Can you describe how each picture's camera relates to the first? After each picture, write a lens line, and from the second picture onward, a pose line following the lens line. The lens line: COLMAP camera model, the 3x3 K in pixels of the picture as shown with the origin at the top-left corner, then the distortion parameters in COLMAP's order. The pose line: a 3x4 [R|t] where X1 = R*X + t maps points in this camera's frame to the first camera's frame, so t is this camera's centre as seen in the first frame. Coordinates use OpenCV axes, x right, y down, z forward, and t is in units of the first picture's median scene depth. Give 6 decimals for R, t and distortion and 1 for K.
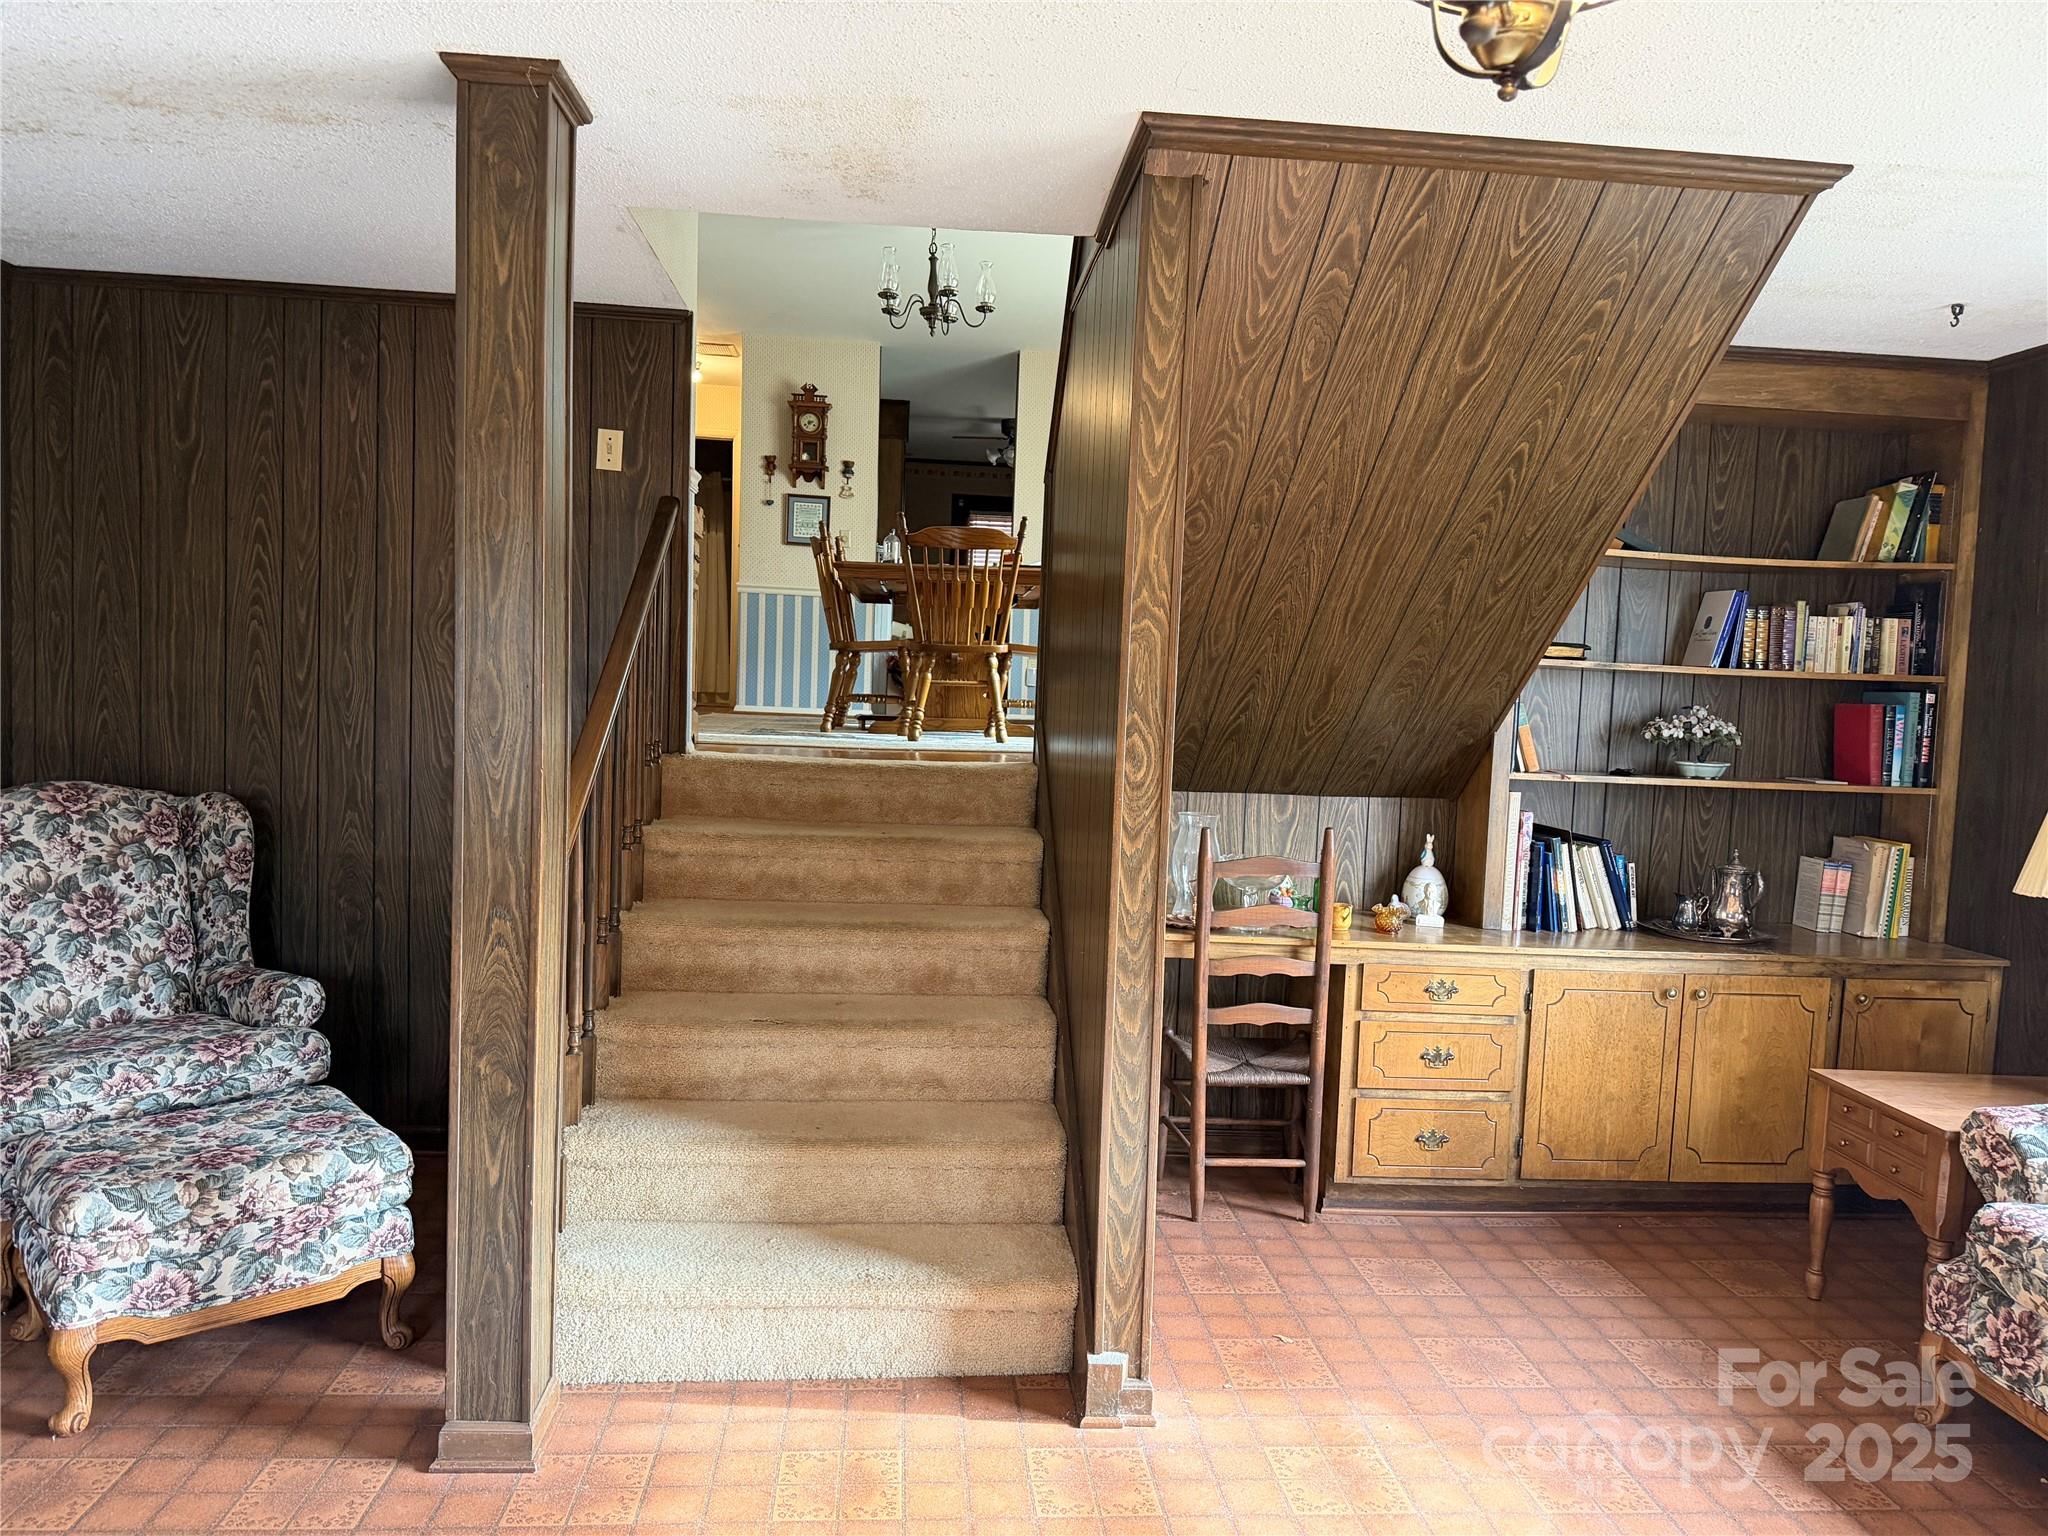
lens RADIAL K [[1446.1, 0, 1024.2], [0, 1446.1, 772.2], [0, 0, 1]] dist [0.037049, -0.036737]
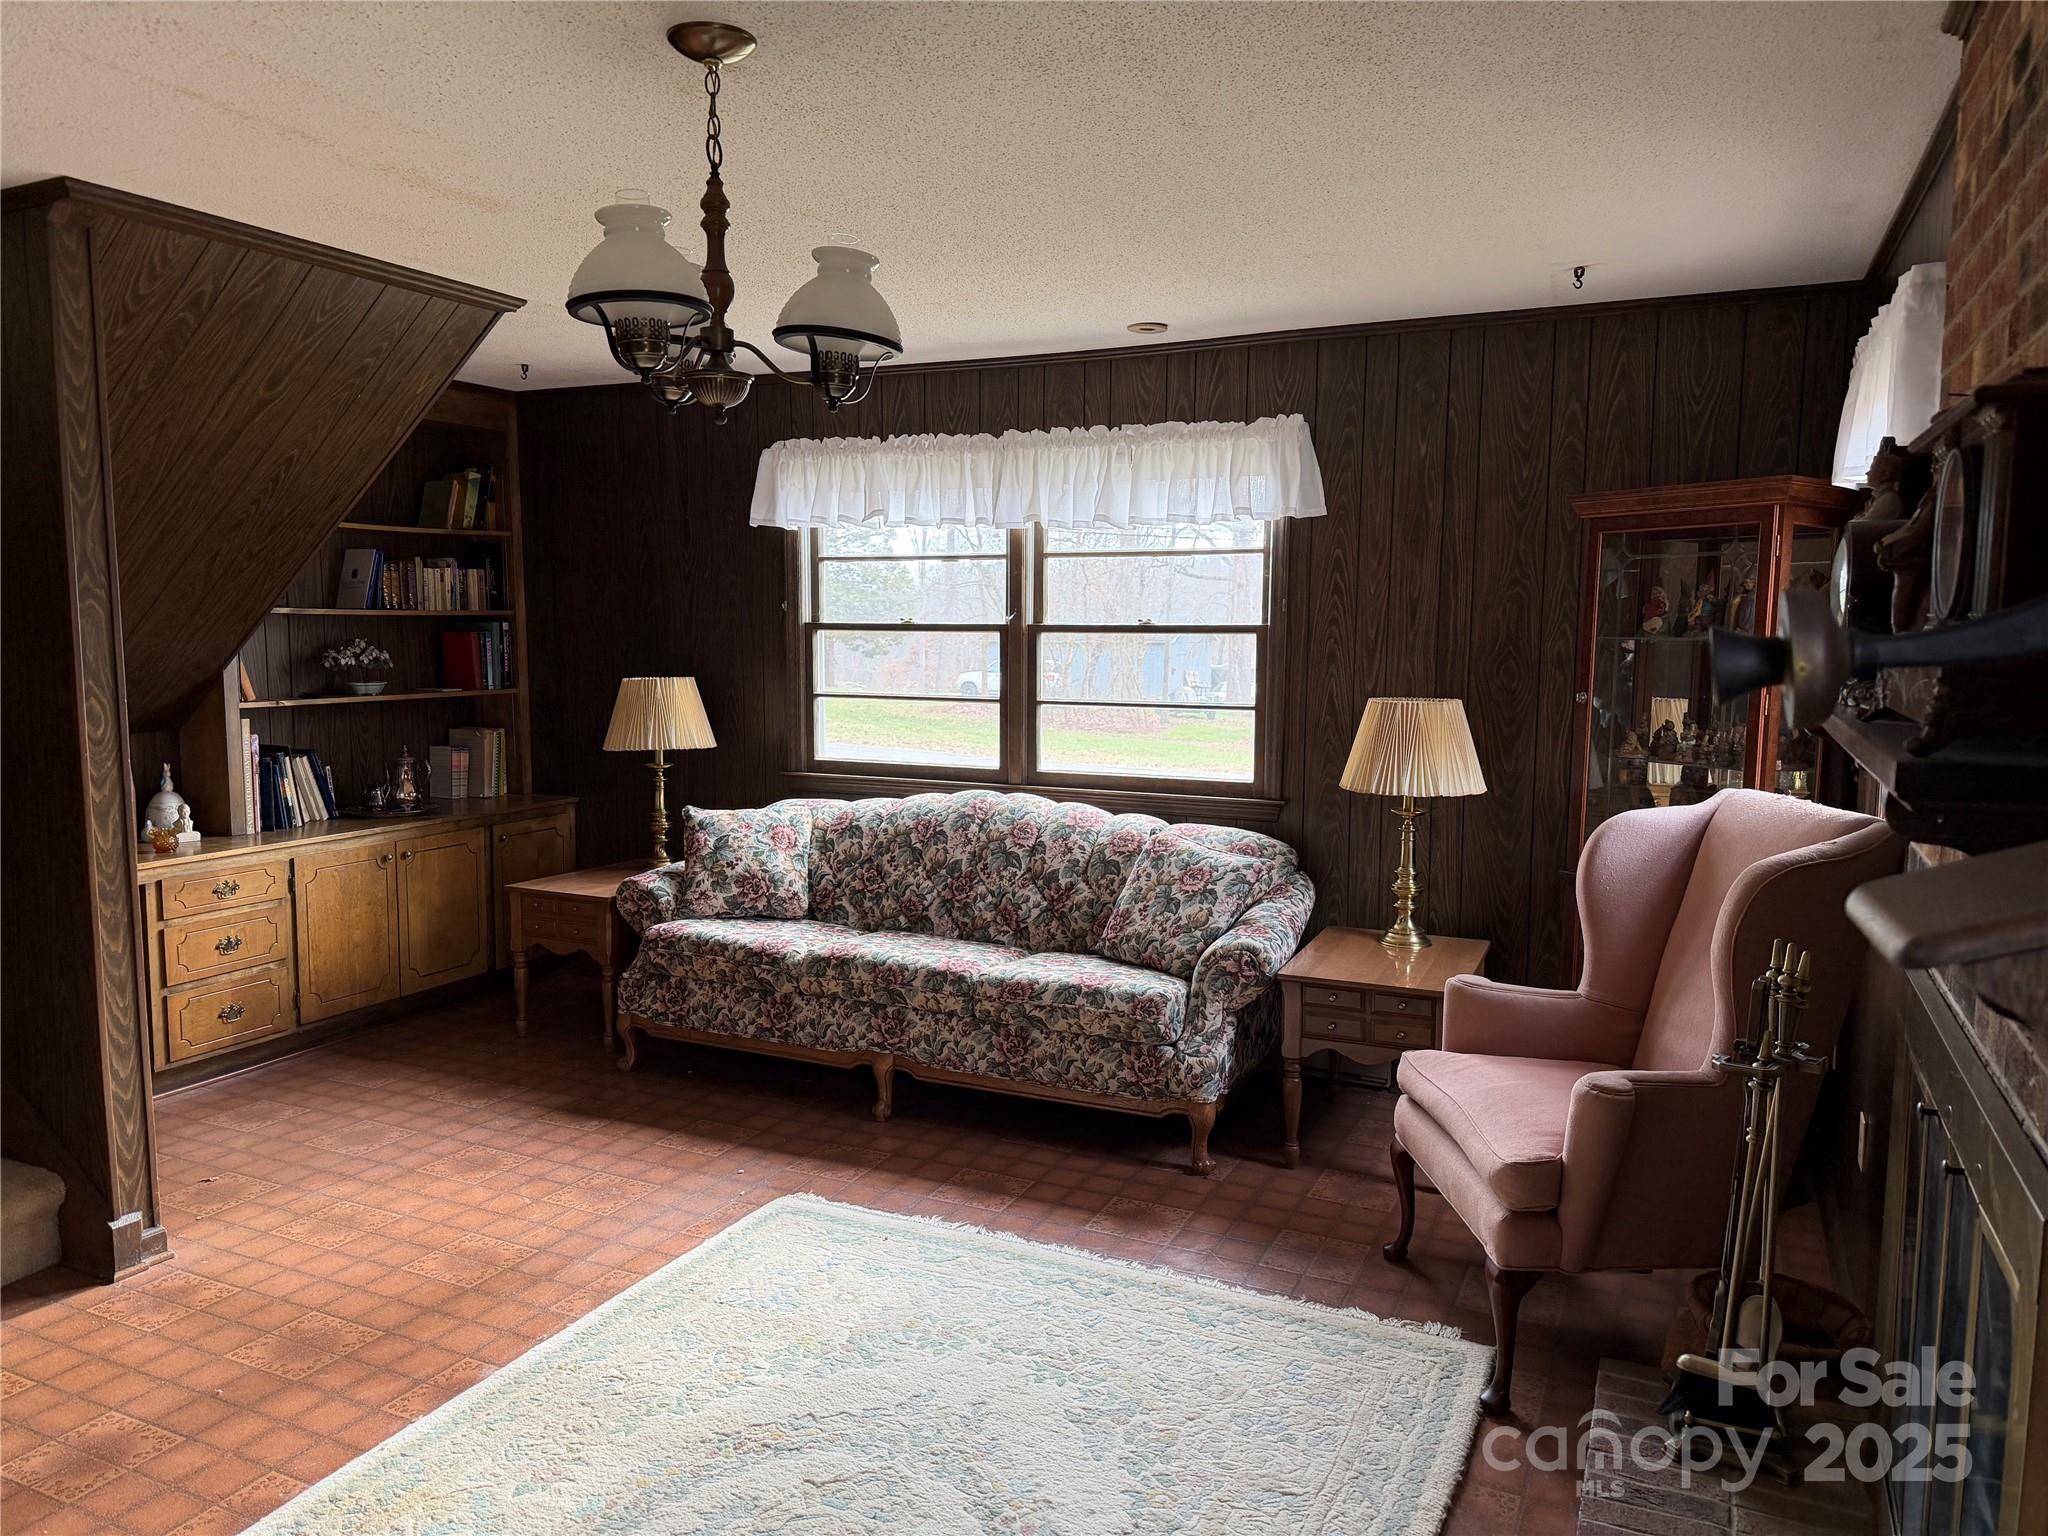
lens RADIAL K [[1446.1, 0, 1025.4], [0, 1446.1, 767.7], [0, 0, 1]] dist [0.037049, -0.036737]
pose [[0.502458, -0.126703, 0.855267, -0.391124], [0.070264, 0.991916, 0.105667, -0.029604], [-0.861742, 0.007001, 0.507299, -0.178432]]
